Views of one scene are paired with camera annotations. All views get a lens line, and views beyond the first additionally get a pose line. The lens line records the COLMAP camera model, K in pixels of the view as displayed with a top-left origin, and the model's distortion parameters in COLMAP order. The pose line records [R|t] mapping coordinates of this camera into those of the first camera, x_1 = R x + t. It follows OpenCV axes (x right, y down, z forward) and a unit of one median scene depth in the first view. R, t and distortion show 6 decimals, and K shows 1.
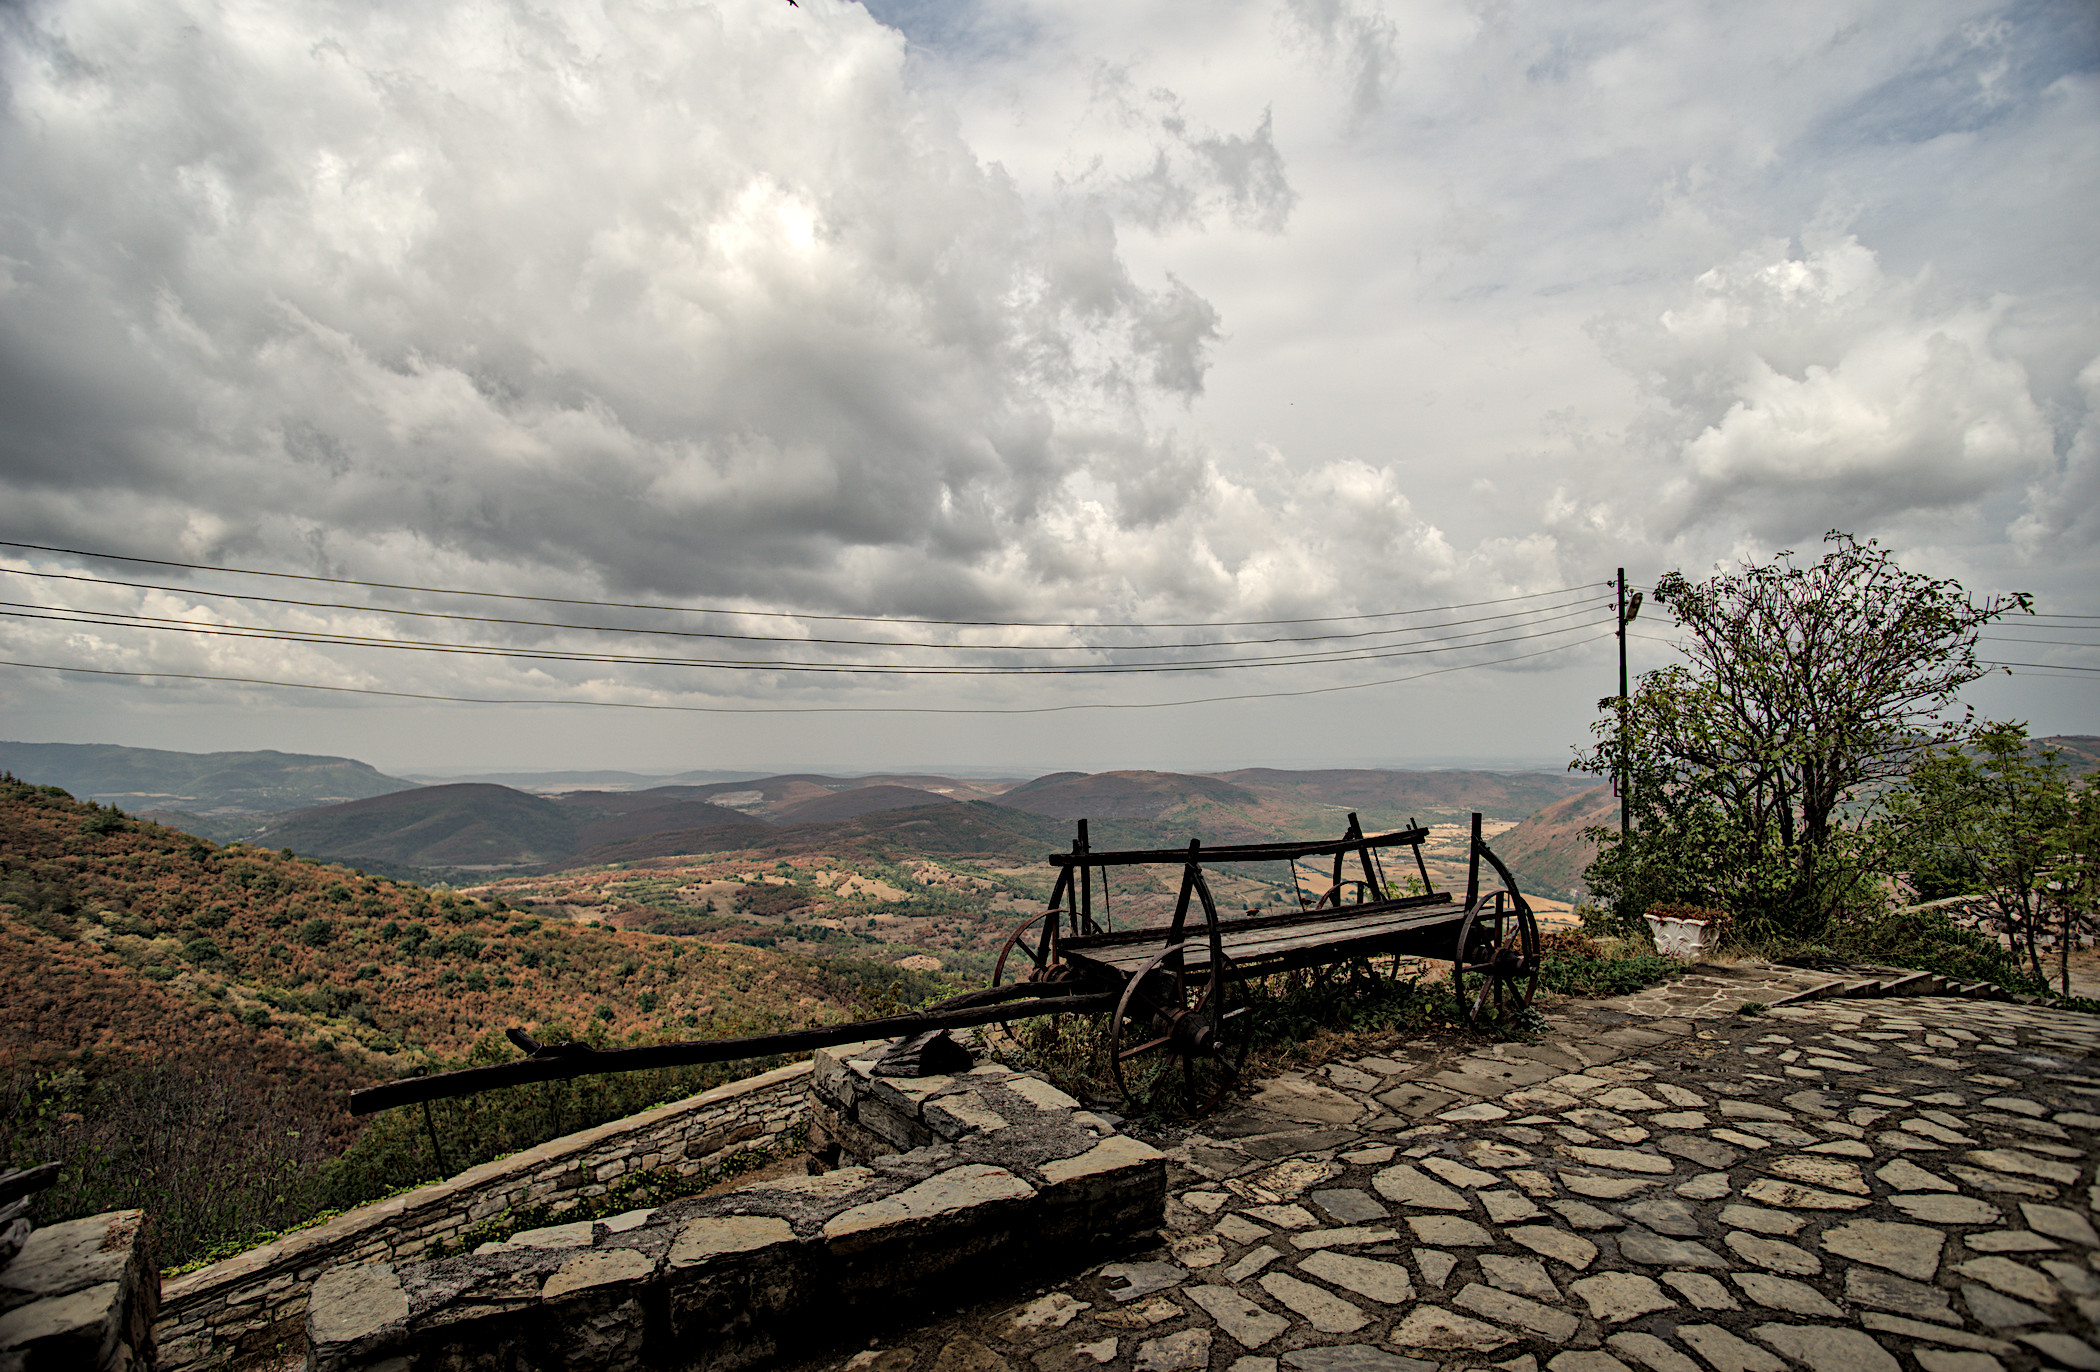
lens RADIAL K [[1080.7, 0, 1050.0], [0, 1080.7, 686.0], [0, 0, 1]] dist [-0.086970, 0.045693]
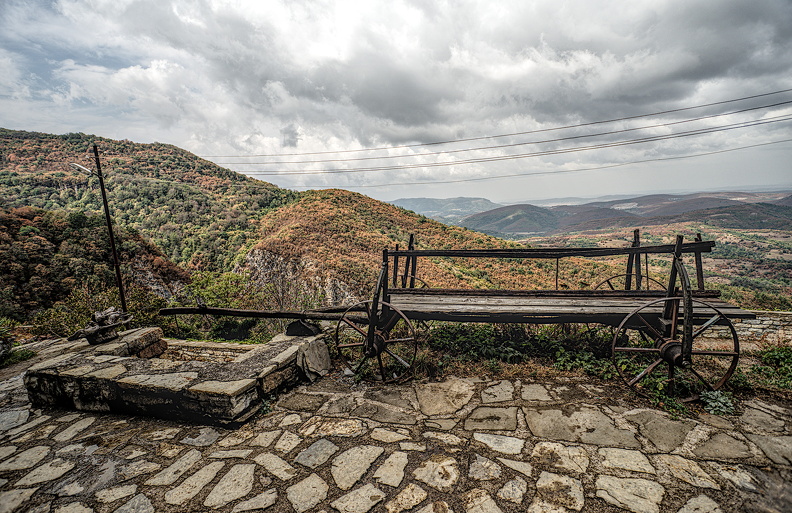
lens RADIAL K [[389.4, 0, 396.0], [0, 389.4, 256.5], [0, 0, 1]] dist [-0.001332, -0.000034]
pose [[0.650561, 0.066478, -0.756539, 0.542703], [0.108950, 0.977688, 0.179598, 0.025183], [0.751599, -0.199265, 0.628803, 0.458155]]
